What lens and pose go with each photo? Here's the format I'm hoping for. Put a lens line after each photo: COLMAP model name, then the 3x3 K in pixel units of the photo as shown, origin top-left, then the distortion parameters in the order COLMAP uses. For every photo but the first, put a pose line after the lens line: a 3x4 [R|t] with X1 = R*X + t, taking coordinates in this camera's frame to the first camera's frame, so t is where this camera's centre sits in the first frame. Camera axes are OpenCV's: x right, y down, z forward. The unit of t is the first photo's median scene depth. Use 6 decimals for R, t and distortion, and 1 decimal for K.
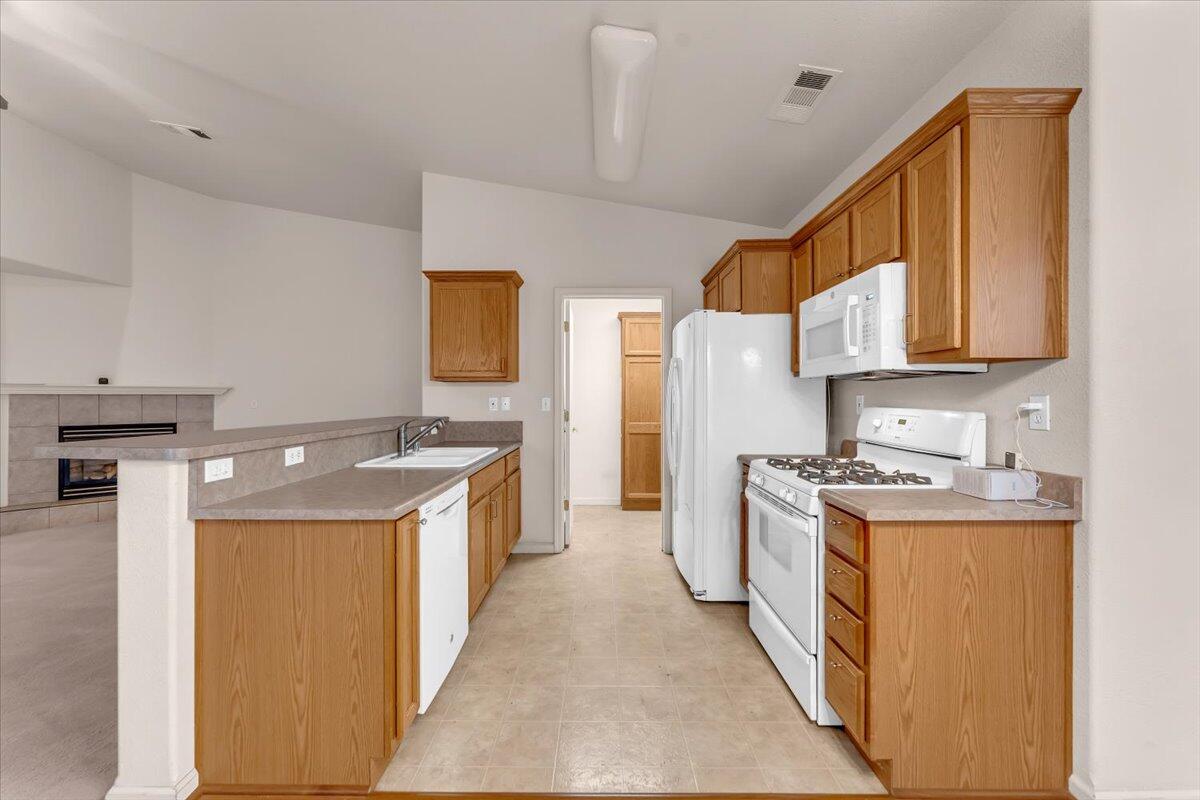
lens RADIAL K [[490.9, 0, 599.4], [0, 490.9, 397.7], [0, 0, 1]] dist [-0.005022, 0.000723]
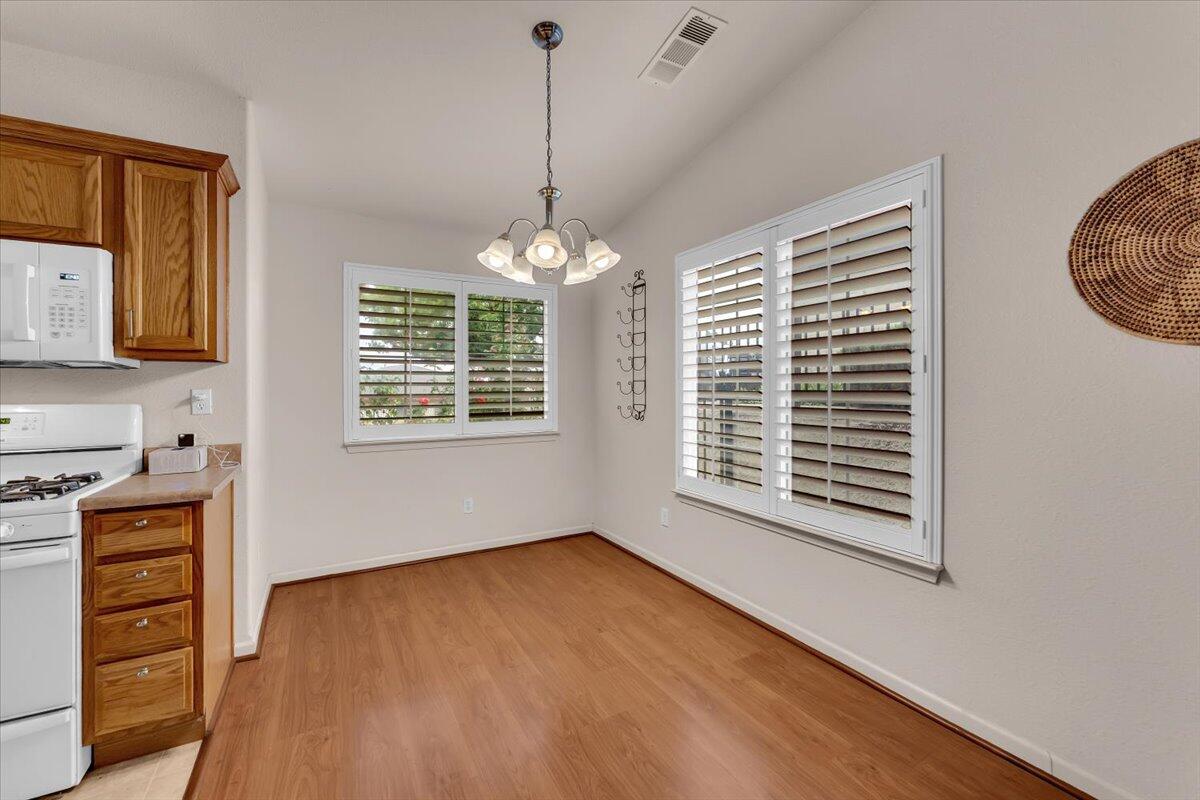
lens RADIAL K [[490.9, 0, 592.1], [0, 490.9, 388.1], [0, 0, 1]] dist [-0.005022, 0.000723]
pose [[-0.478565, 0.003082, 0.878047, -0.423777], [0.004365, 0.999990, -0.001131, -0.000455], [-0.878041, 0.003291, -0.478574, 0.378179]]
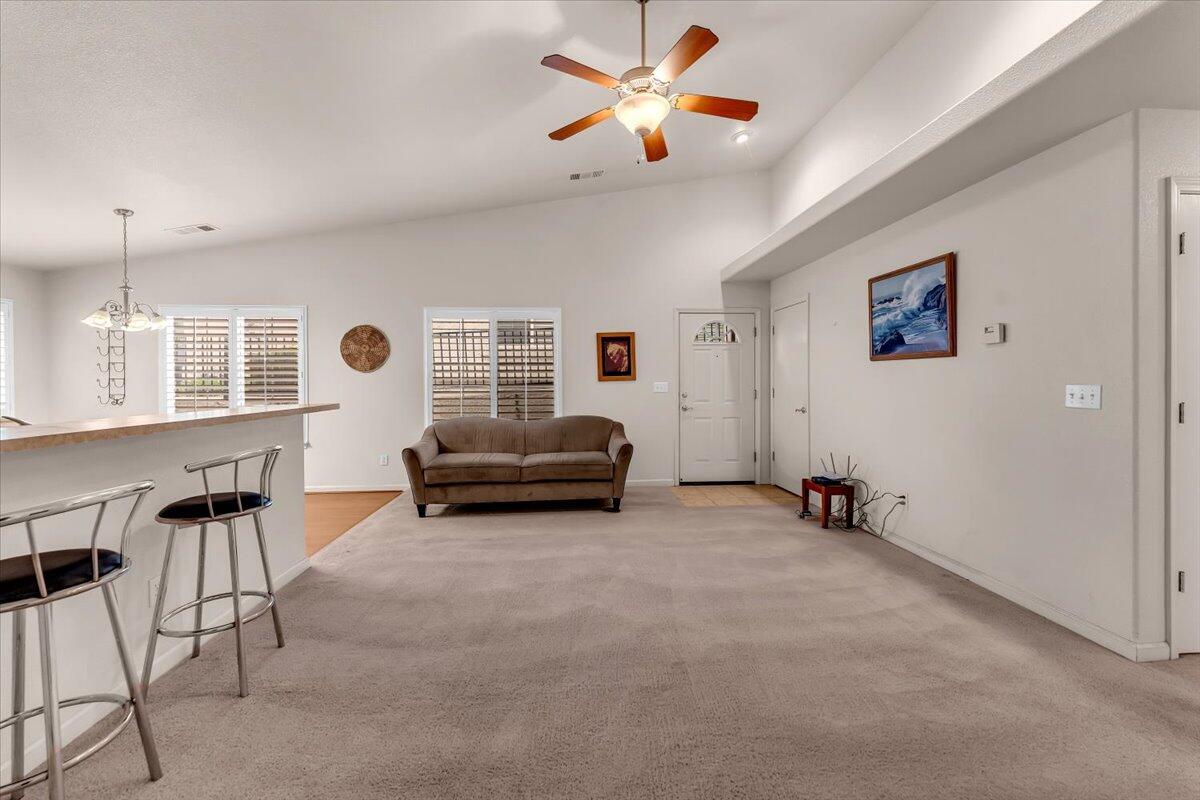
lens RADIAL K [[490.9, 0, 597.2], [0, 490.9, 398.9], [0, 0, 1]] dist [-0.005022, 0.000723]
pose [[-0.997610, 0.007594, -0.068682, -1.043181], [0.005189, 0.999370, 0.035120, 0.001077], [0.068906, 0.034680, -0.997020, 1.595322]]
